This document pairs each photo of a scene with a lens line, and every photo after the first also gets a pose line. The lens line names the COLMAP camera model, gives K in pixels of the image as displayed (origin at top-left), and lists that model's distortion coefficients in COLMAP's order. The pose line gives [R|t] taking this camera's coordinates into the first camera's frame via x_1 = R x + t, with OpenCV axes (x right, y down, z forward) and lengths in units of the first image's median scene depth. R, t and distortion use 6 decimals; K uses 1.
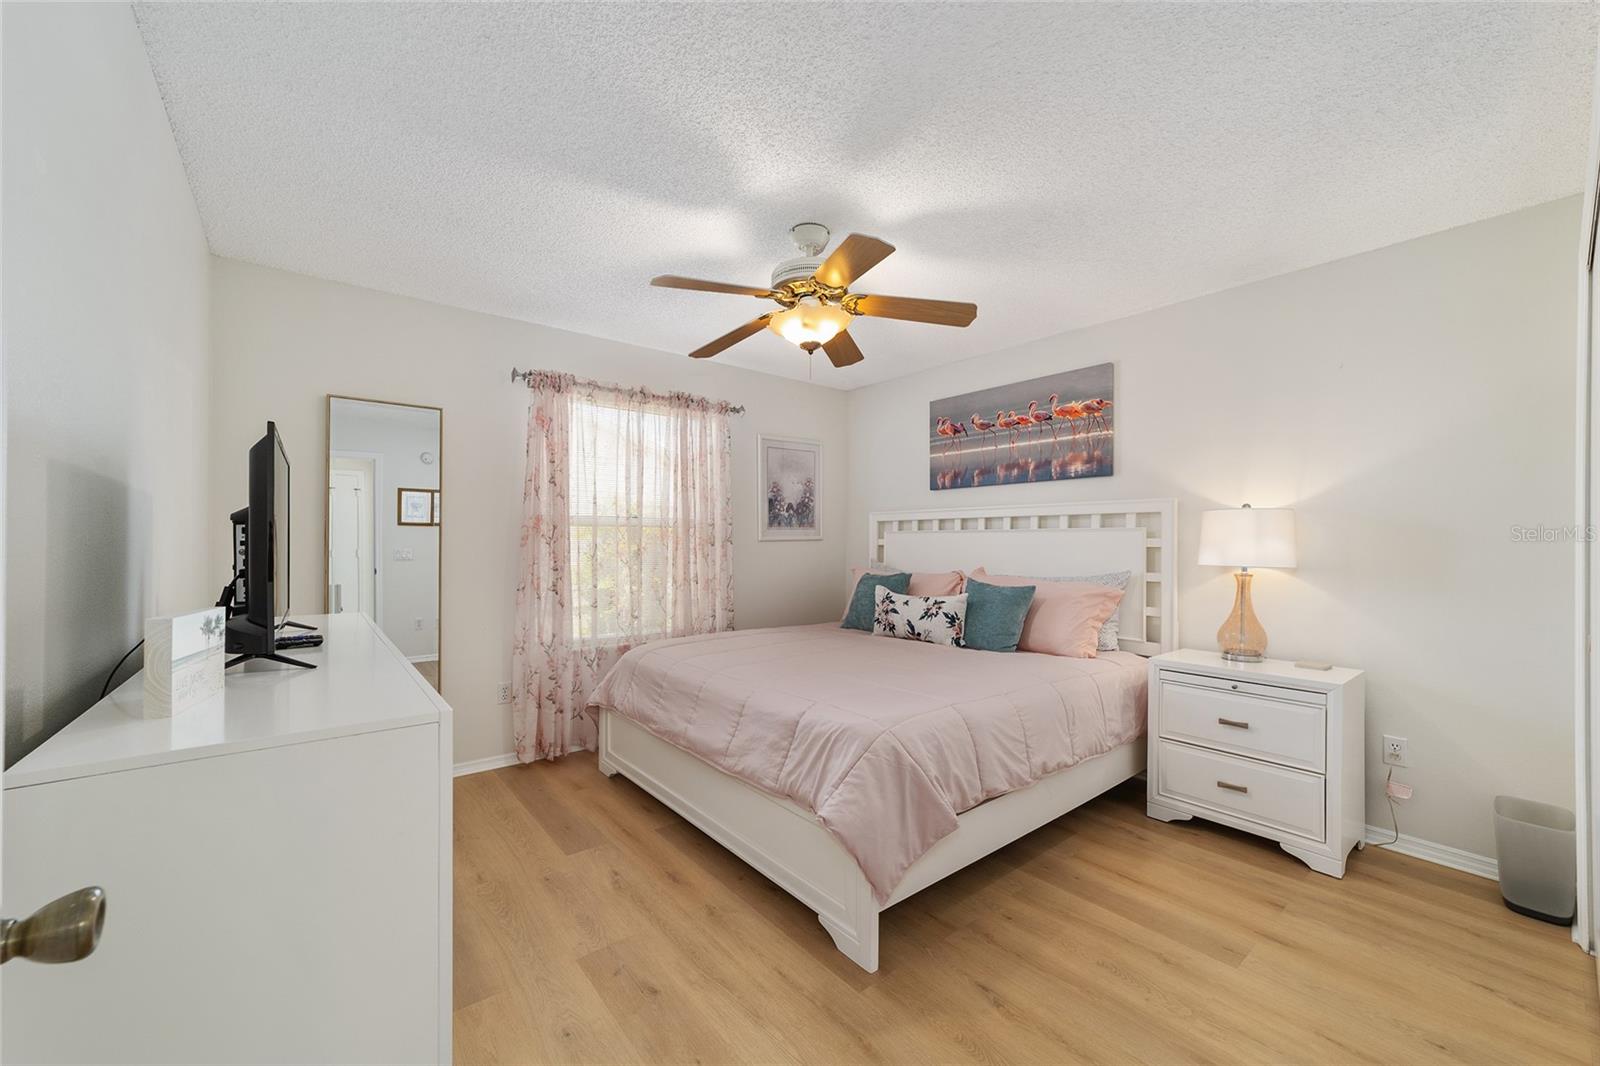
lens RADIAL K [[618.3, 0, 790.3], [0, 618.3, 540.5], [0, 0, 1]] dist [-0.015476, 0.007758]
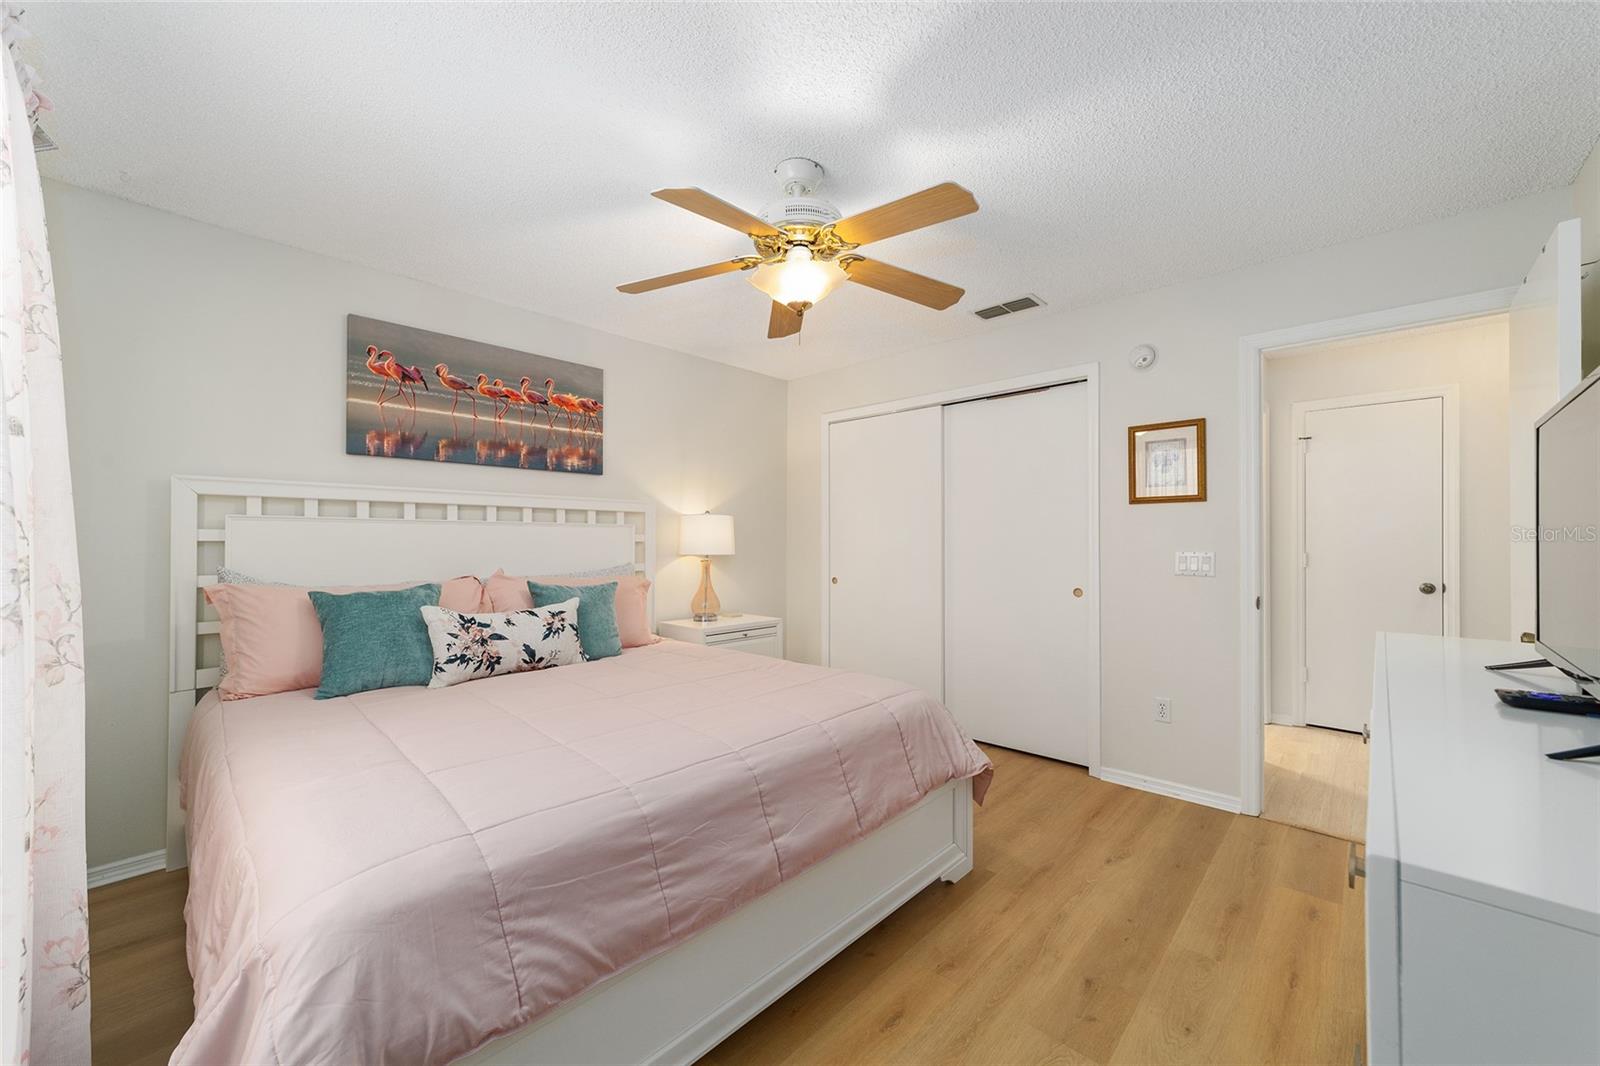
lens RADIAL K [[618.3, 0, 788.2], [0, 618.3, 533.6], [0, 0, 1]] dist [-0.015476, 0.007758]
pose [[-0.130914, 0.006333, 0.991374, -0.554743], [-0.007954, 0.999941, -0.007438, 0.001890], [-0.991362, -0.008859, -0.130856, 0.775141]]
